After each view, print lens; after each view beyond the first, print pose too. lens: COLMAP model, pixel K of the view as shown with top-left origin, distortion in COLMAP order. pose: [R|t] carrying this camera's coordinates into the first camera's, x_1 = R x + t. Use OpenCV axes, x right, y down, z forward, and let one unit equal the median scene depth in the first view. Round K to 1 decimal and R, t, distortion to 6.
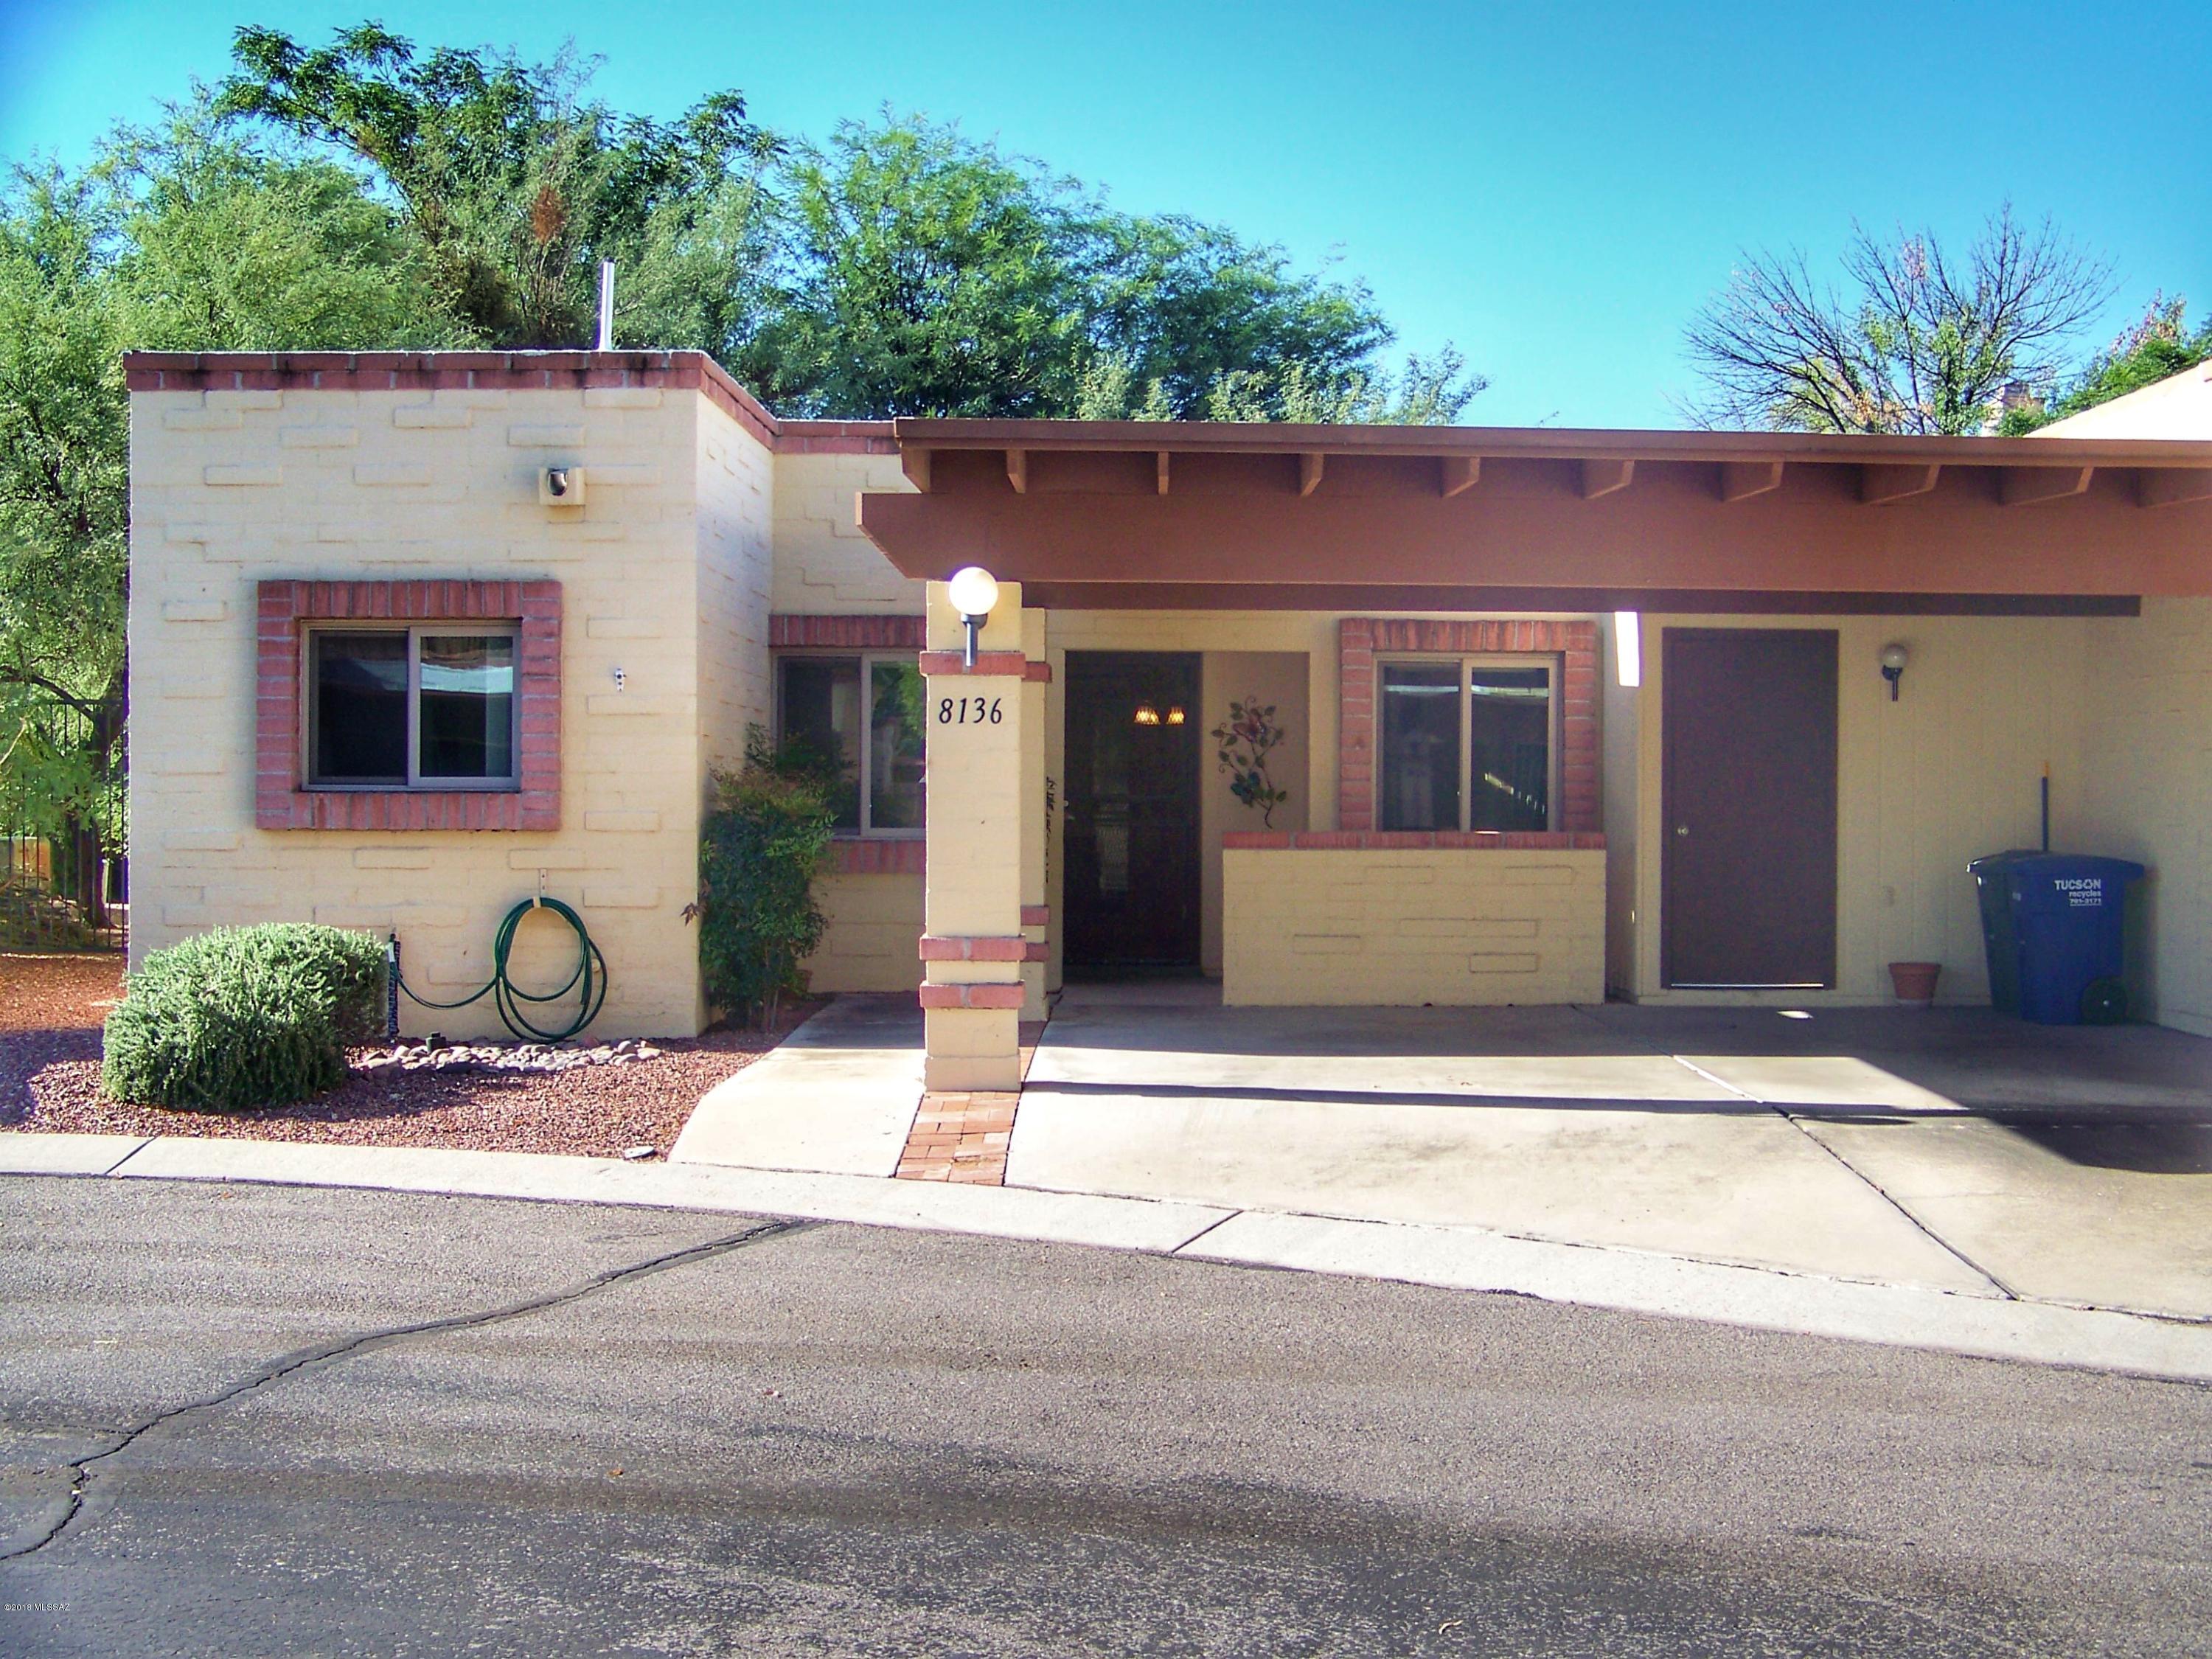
lens RADIAL K [[3077.1, 0, 1106.0], [0, 3077.1, 829.5], [0, 0, 1]] dist [-0.120954, 0.162629]
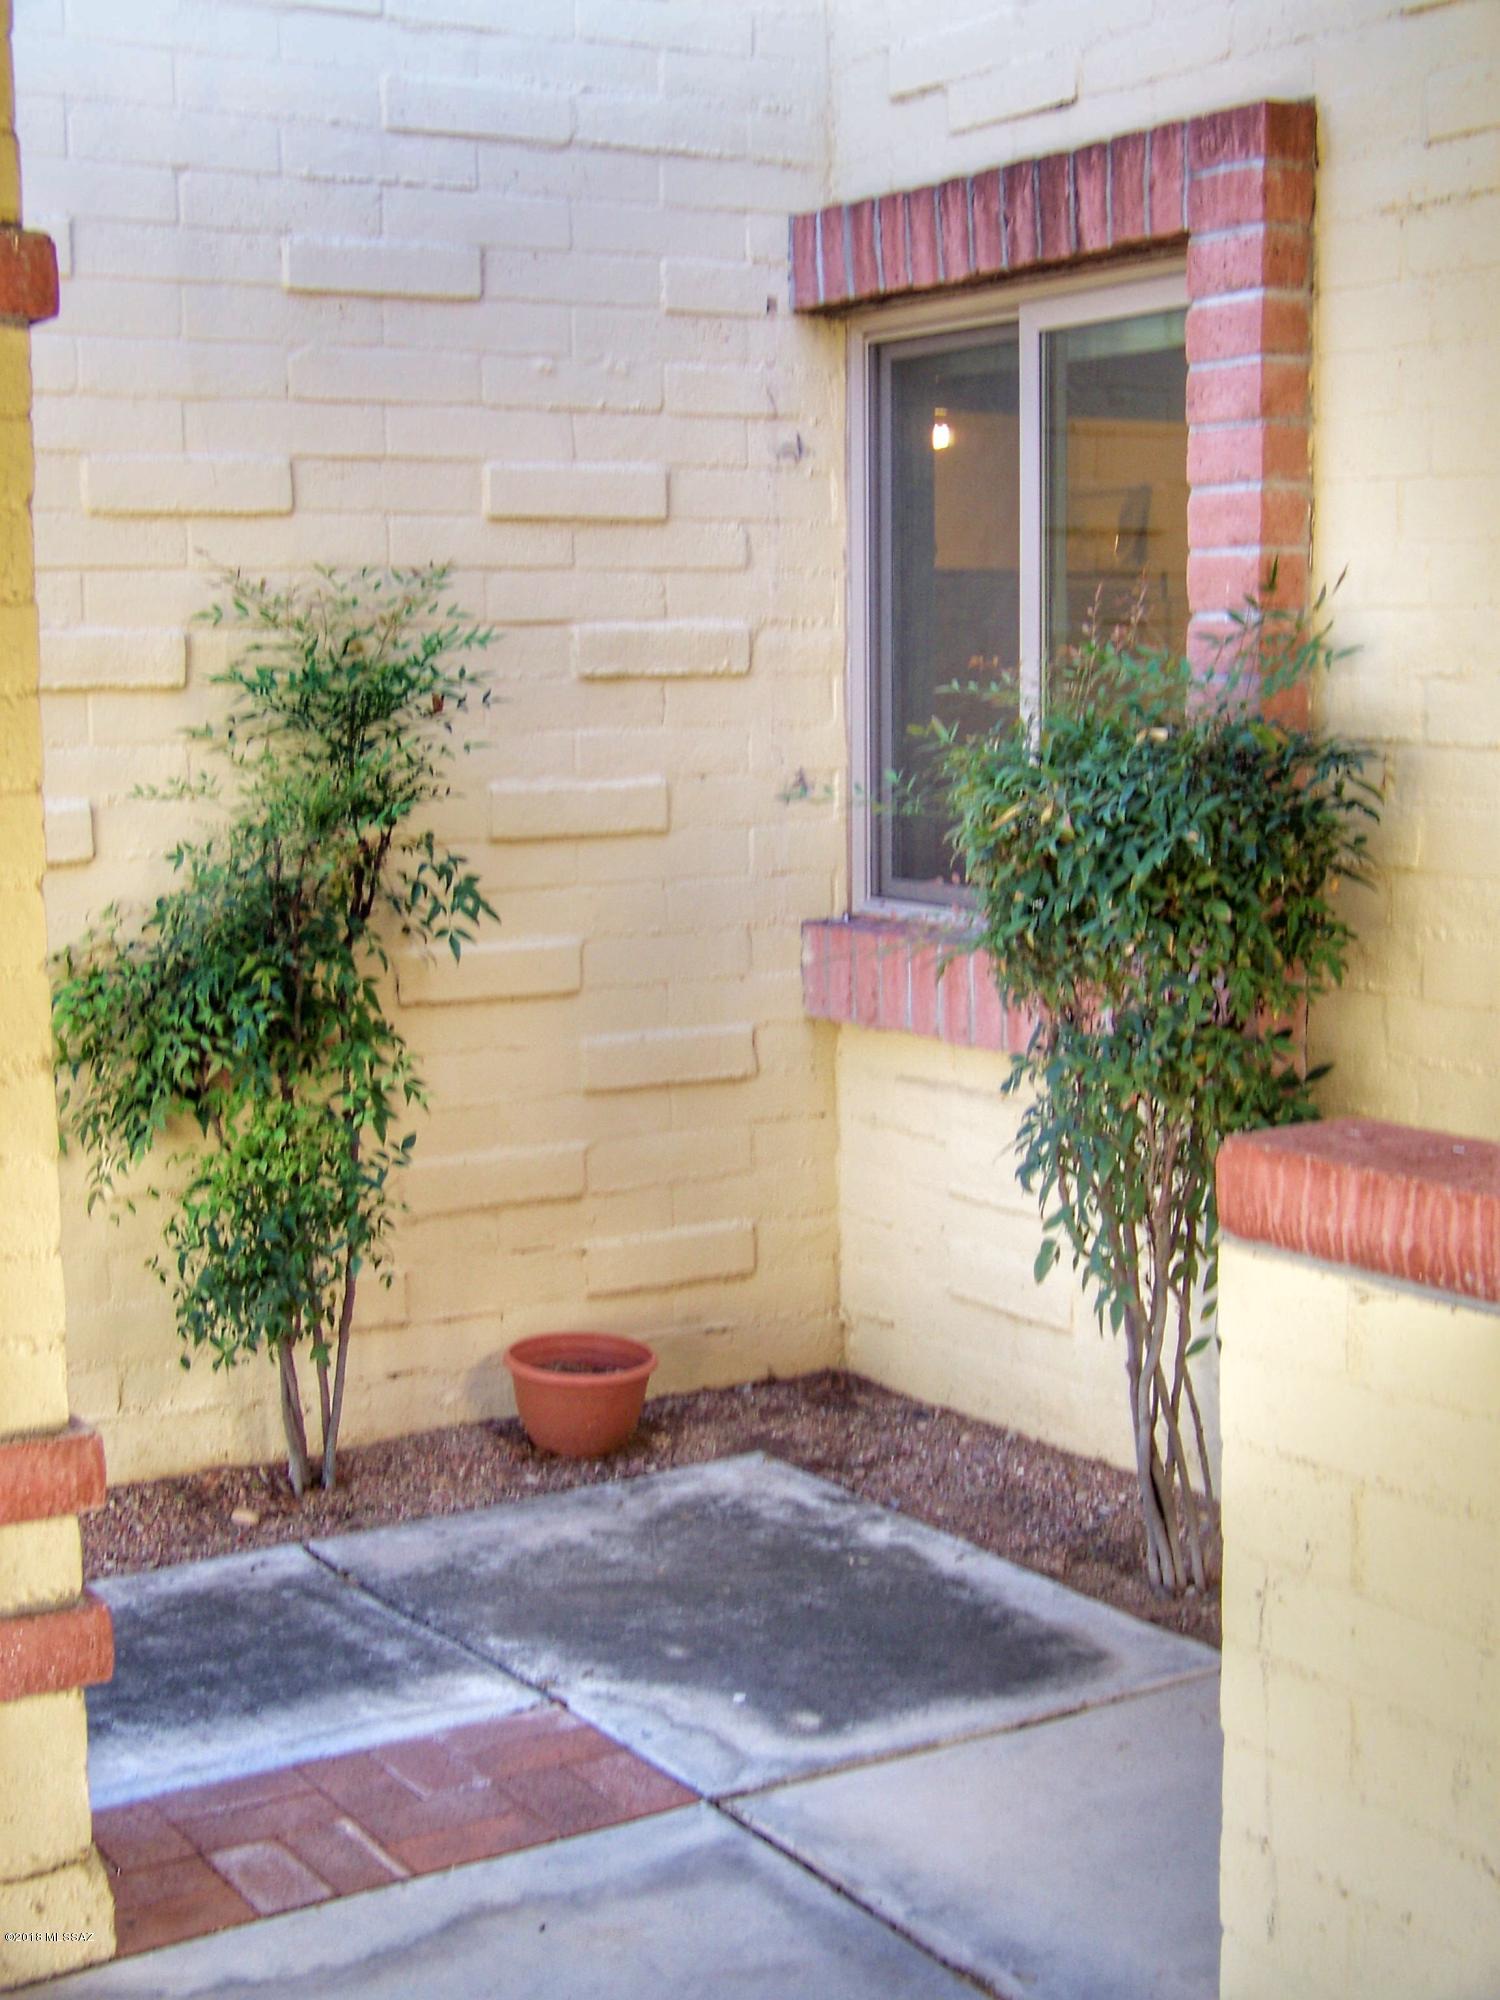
lens RADIAL K [[2782.2, 0, 750.0], [0, 2782.2, 1000.0], [0, 0, 1]] dist [-0.120954, 0.162629]
pose [[0.513848, 0.094090, -0.852706, 0.141307], [0.007814, 0.993413, 0.114325, -0.021692], [0.857845, -0.065409, 0.509728, 0.840832]]
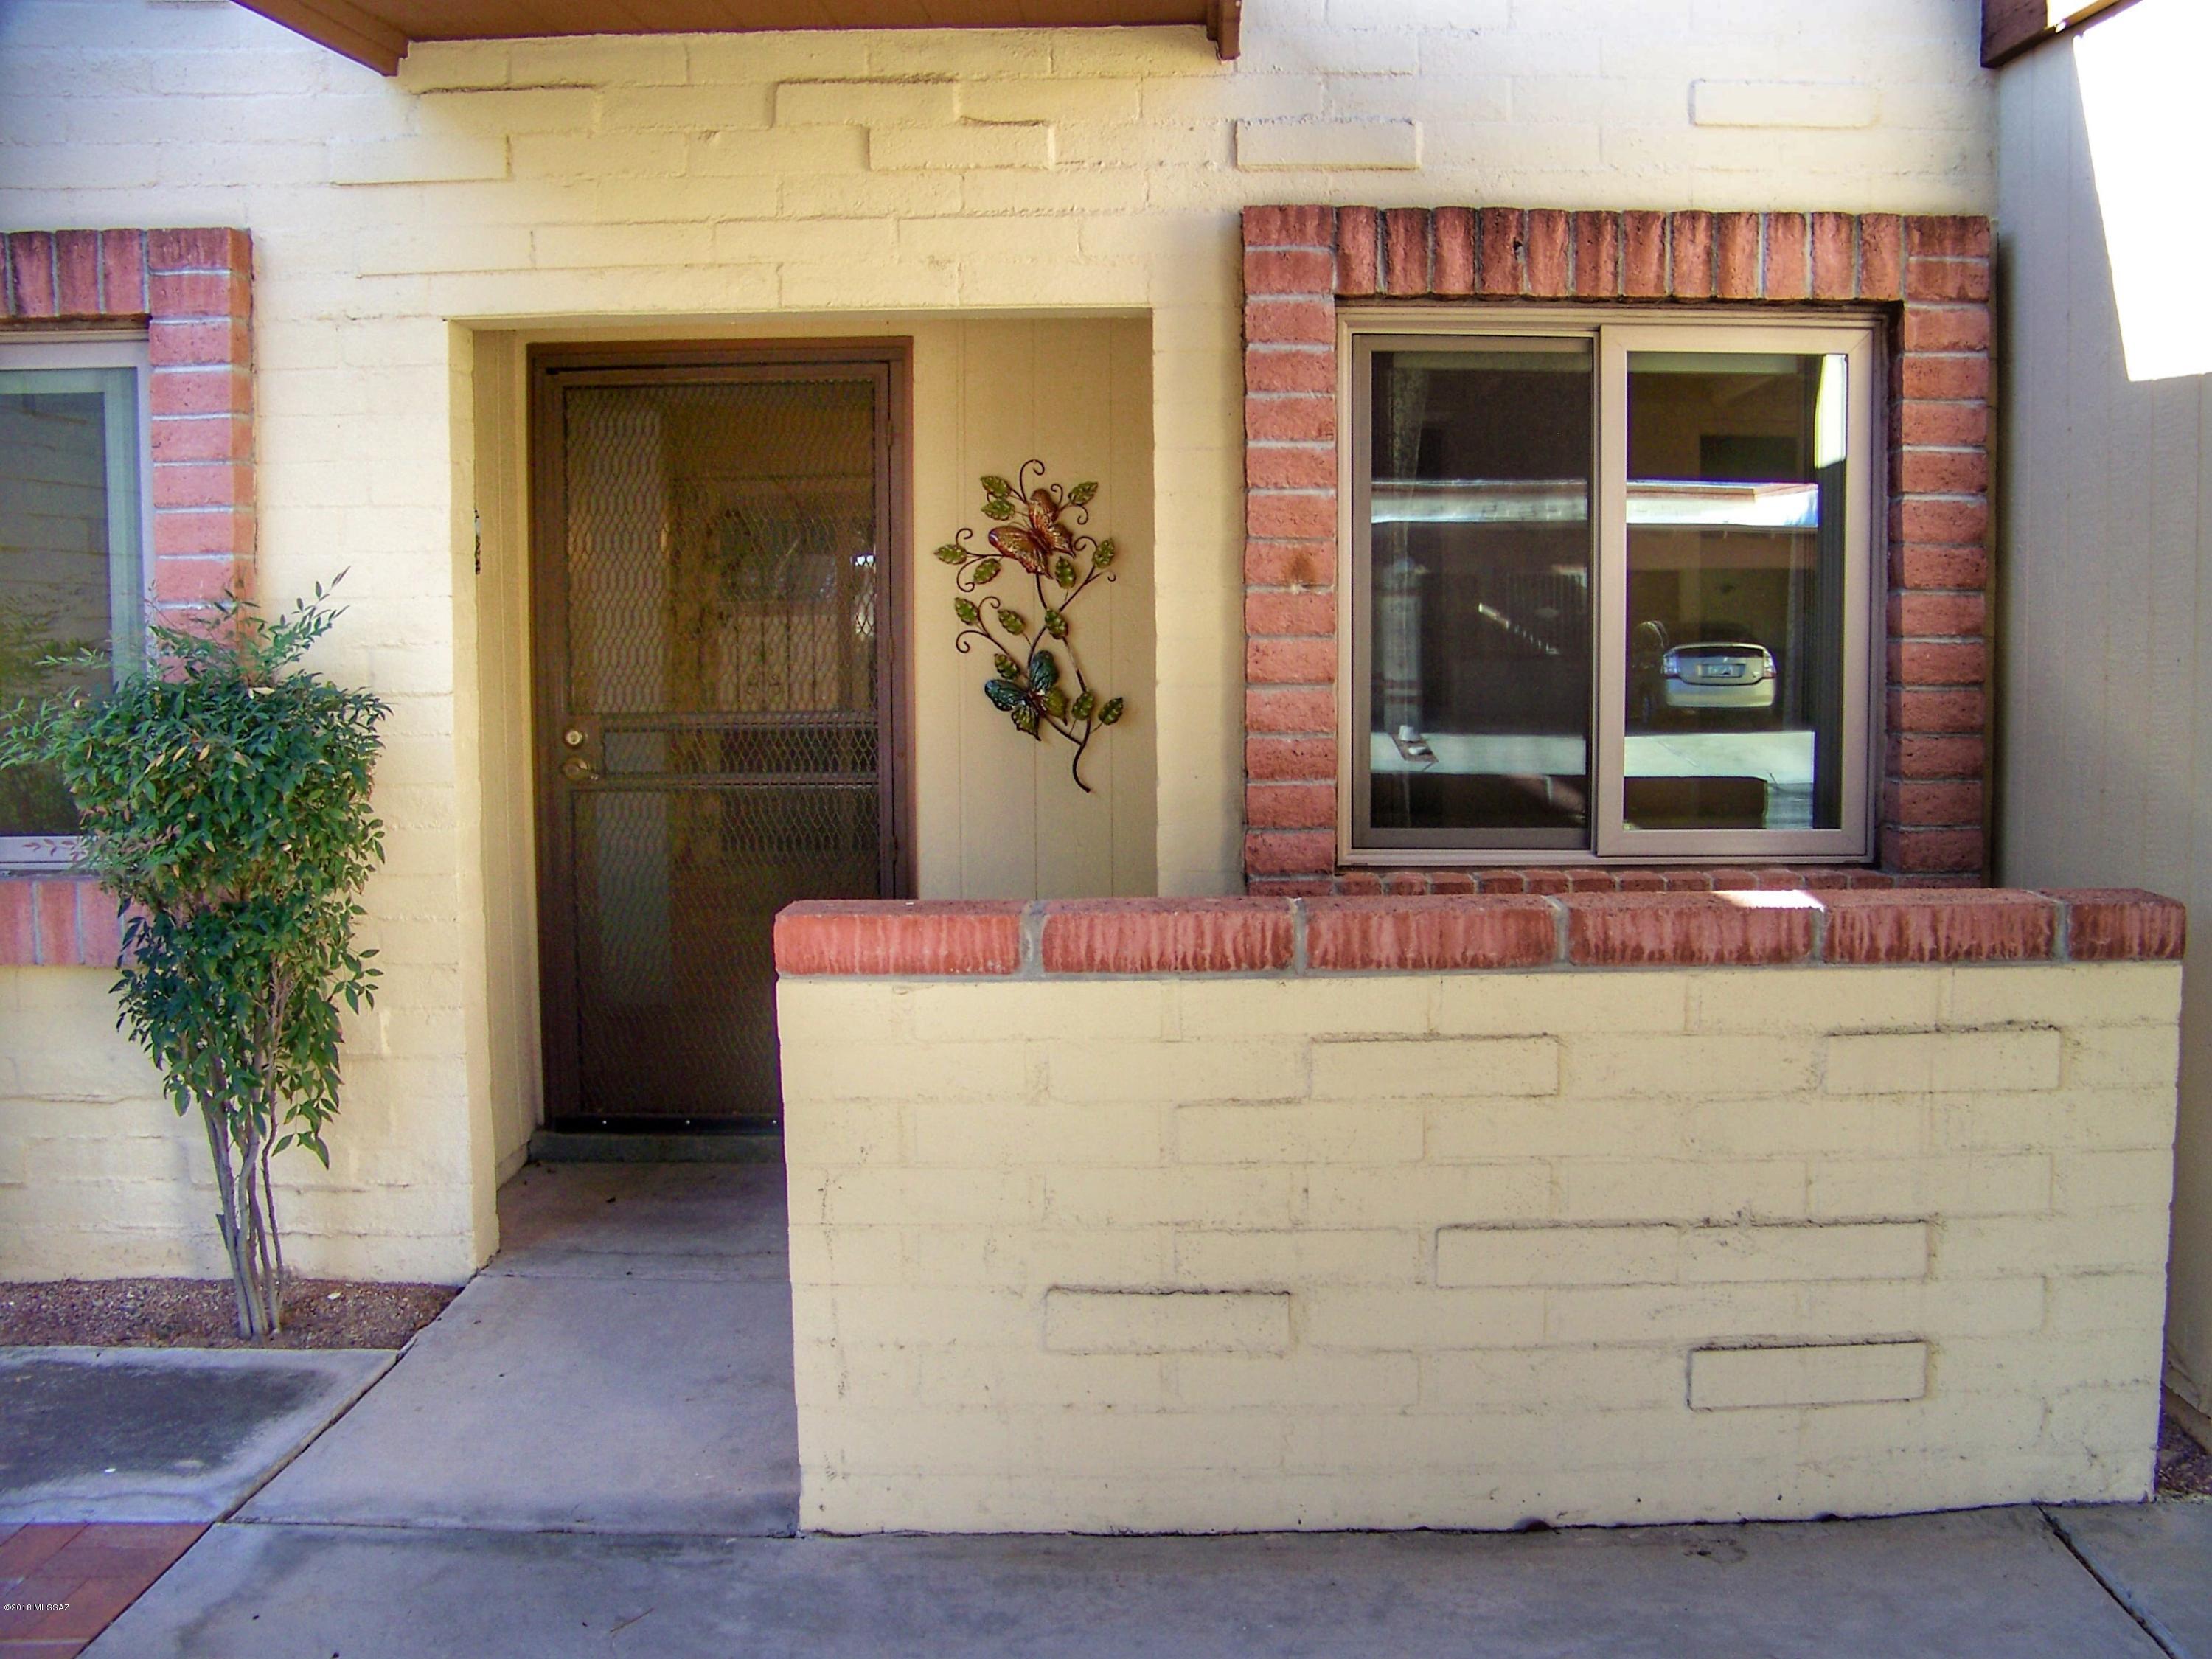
lens RADIAL K [[2345.8, 0, 1106.0], [0, 2345.8, 829.5], [0, 0, 1]] dist [-0.292830, 0.462867]
pose [[0.999746, -0.009901, -0.020254, 0.065780], [0.011471, 0.996814, 0.078927, -0.020574], [0.019408, -0.079139, 0.996675, 0.741539]]
